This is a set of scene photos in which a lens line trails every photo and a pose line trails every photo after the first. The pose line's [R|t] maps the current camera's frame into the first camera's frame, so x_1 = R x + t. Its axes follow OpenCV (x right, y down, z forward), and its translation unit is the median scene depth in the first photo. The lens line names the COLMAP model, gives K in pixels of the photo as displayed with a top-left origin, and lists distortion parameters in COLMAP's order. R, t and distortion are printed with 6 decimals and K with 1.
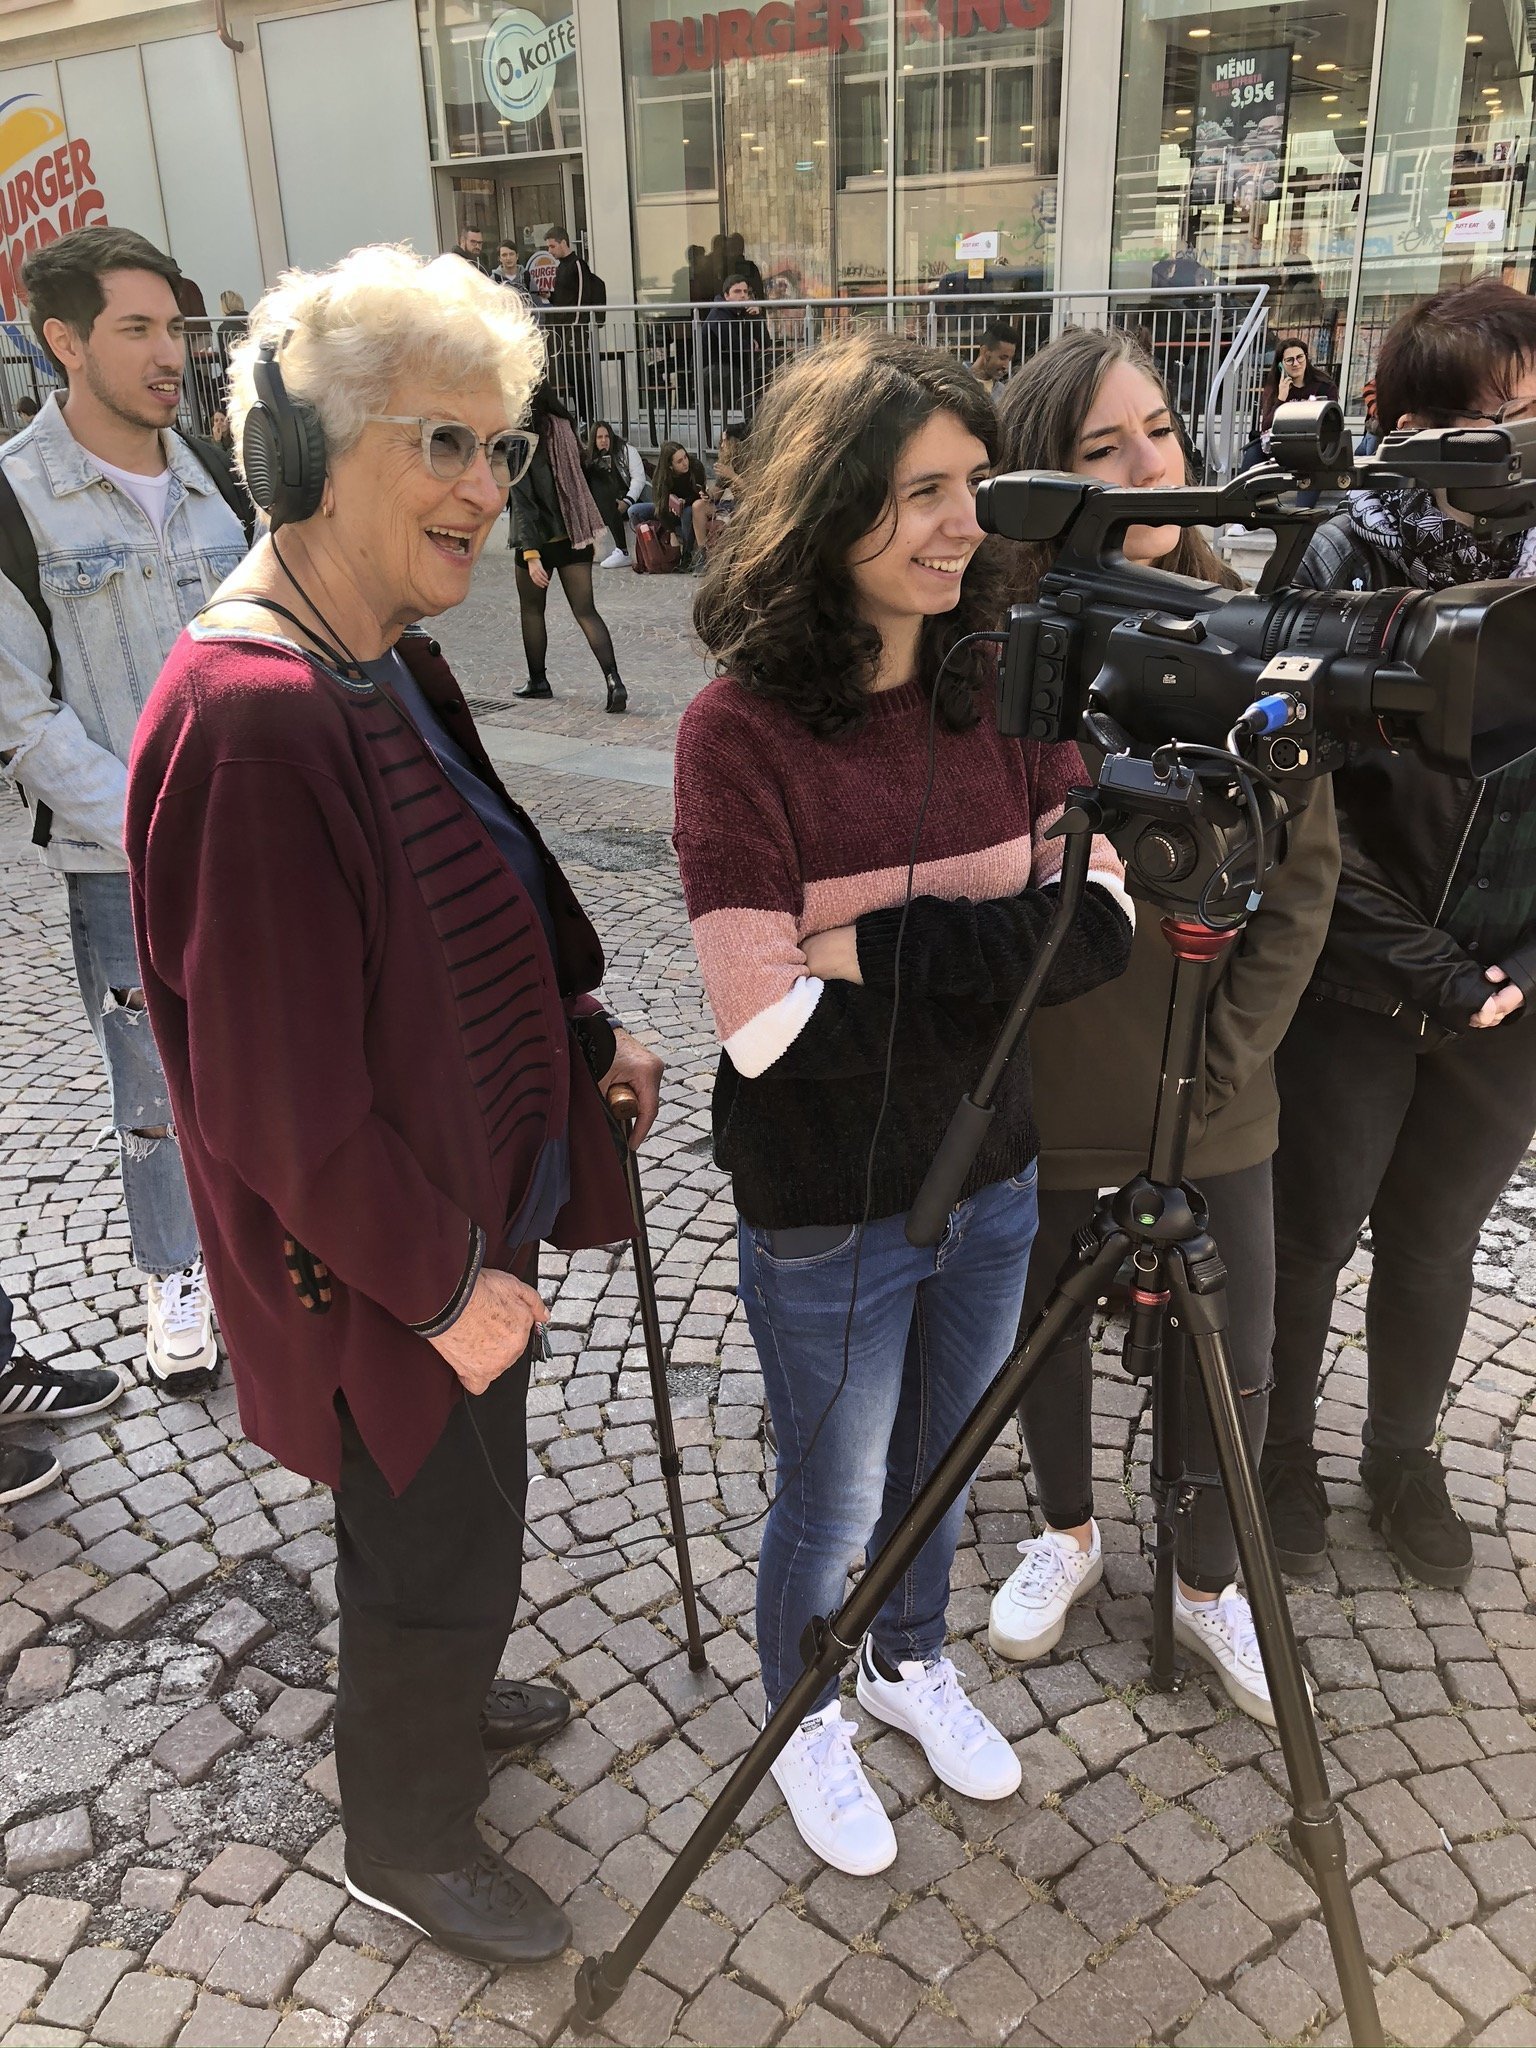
lens RADIAL K [[1703.8, 0, 777.6], [0, 1703.8, 1026.6], [0, 0, 1]] dist [0.011200, 0.020260]
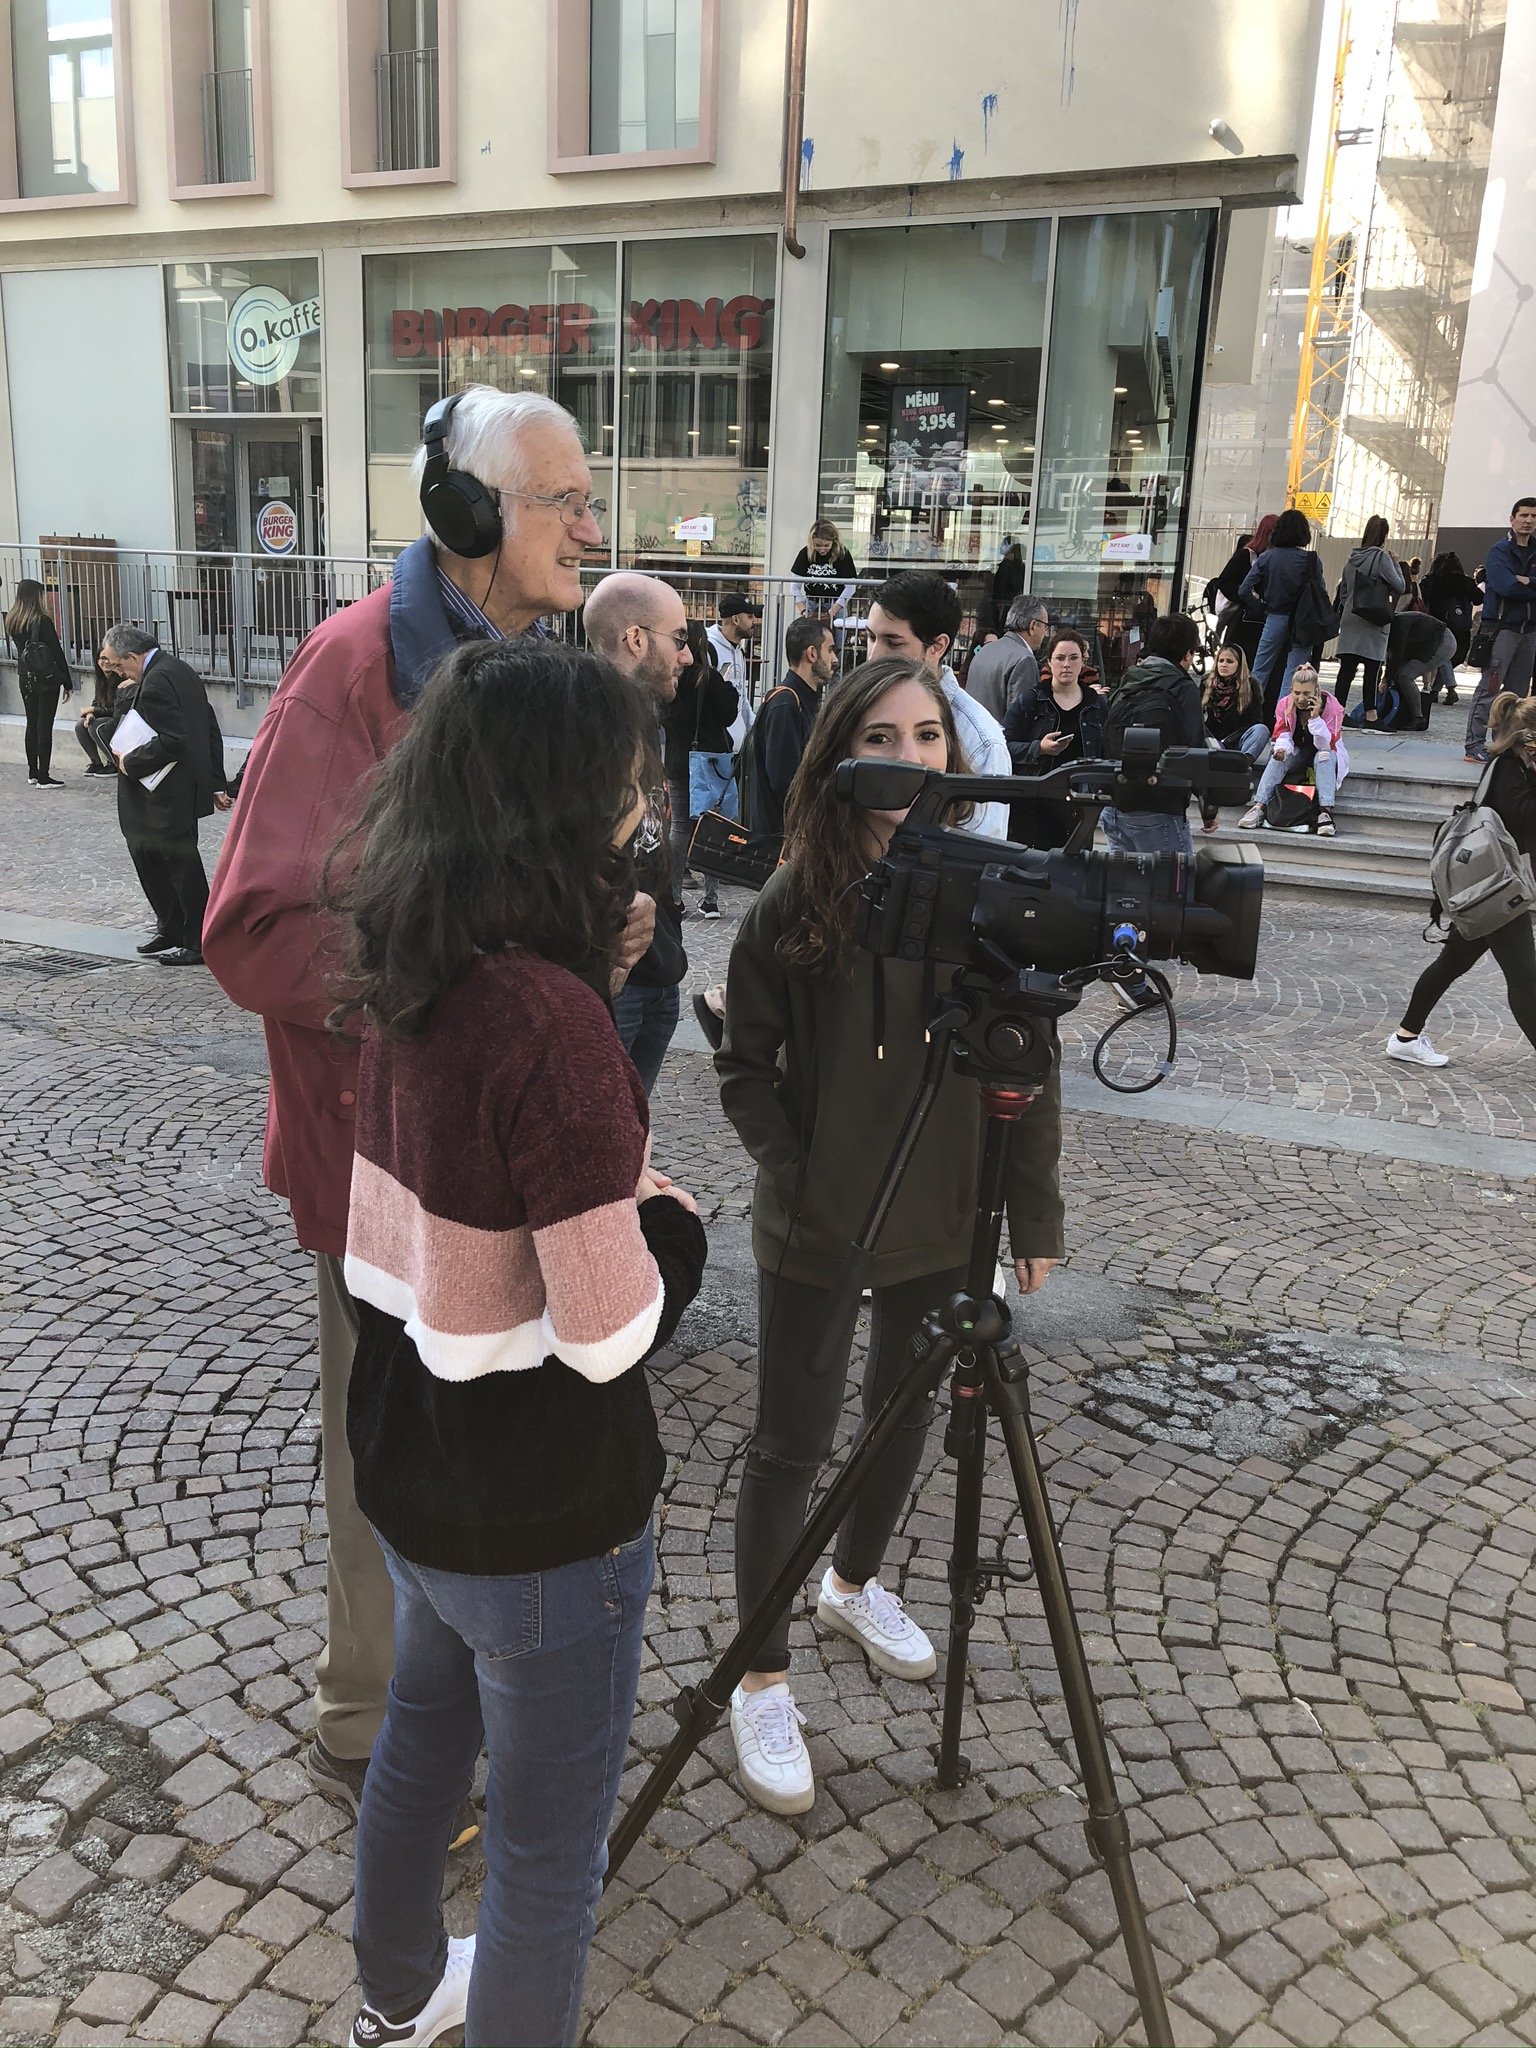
lens RADIAL K [[1703.8, 0, 763.7], [0, 1703.8, 1021.6], [0, 0, 1]] dist [0.011200, 0.020260]
pose [[0.985586, 0.021908, 0.167753, -0.091711], [0.001762, 0.990197, -0.139669, 0.039816], [-0.169168, 0.137951, 0.975885, -0.150576]]
